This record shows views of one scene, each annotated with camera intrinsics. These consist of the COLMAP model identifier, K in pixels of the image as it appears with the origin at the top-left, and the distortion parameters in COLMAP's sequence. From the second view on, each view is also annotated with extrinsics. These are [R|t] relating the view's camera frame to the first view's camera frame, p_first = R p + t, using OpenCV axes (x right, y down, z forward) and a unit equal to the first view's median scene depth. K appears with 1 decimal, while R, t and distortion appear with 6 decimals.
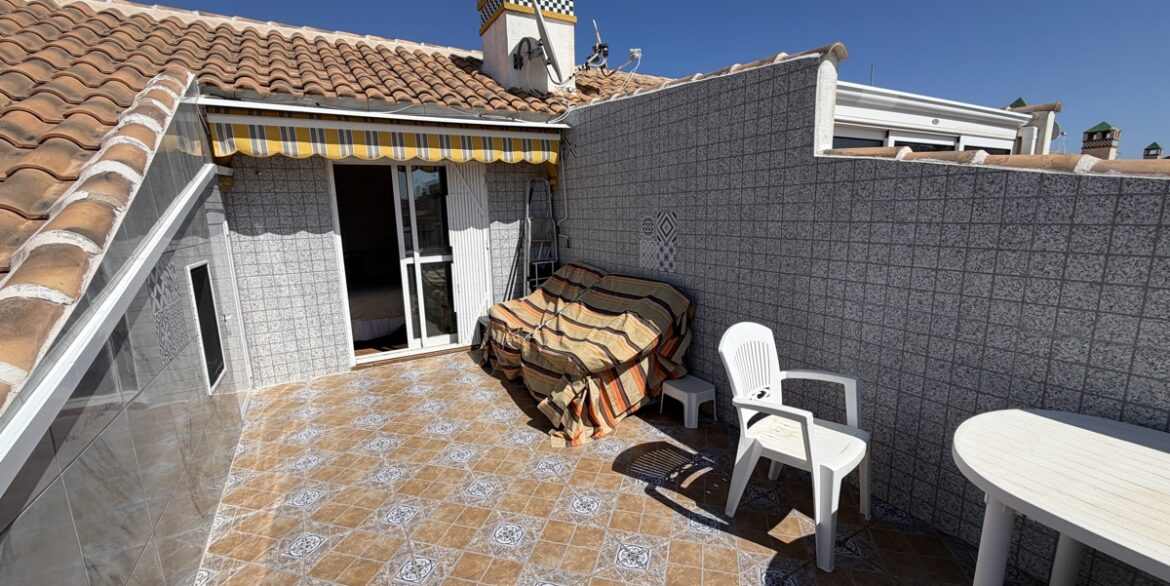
lens RADIAL K [[466.3, 0, 583.0], [0, 466.3, 295.4], [0, 0, 1]] dist [0.000713, -0.000194]
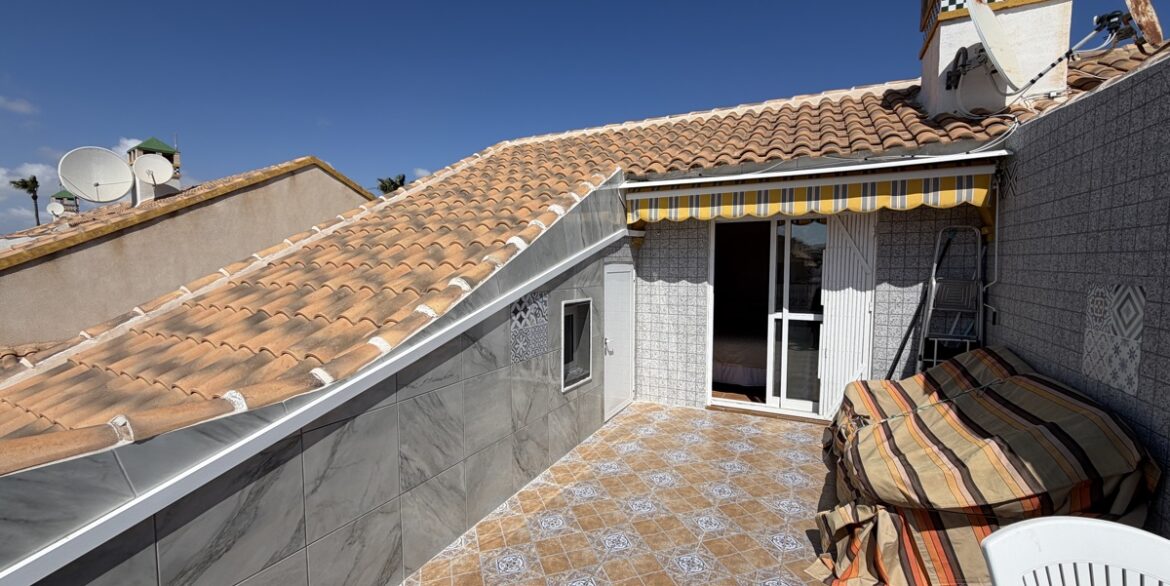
lens RADIAL K [[466.3, 0, 583.0], [0, 466.3, 295.4], [0, 0, 1]] dist [0.000713, -0.000194]
pose [[0.543869, 0.083432, -0.835012, 0.250492], [-0.163023, 0.986593, -0.007605, -0.048218], [0.823183, 0.140262, 0.550179, 0.139276]]
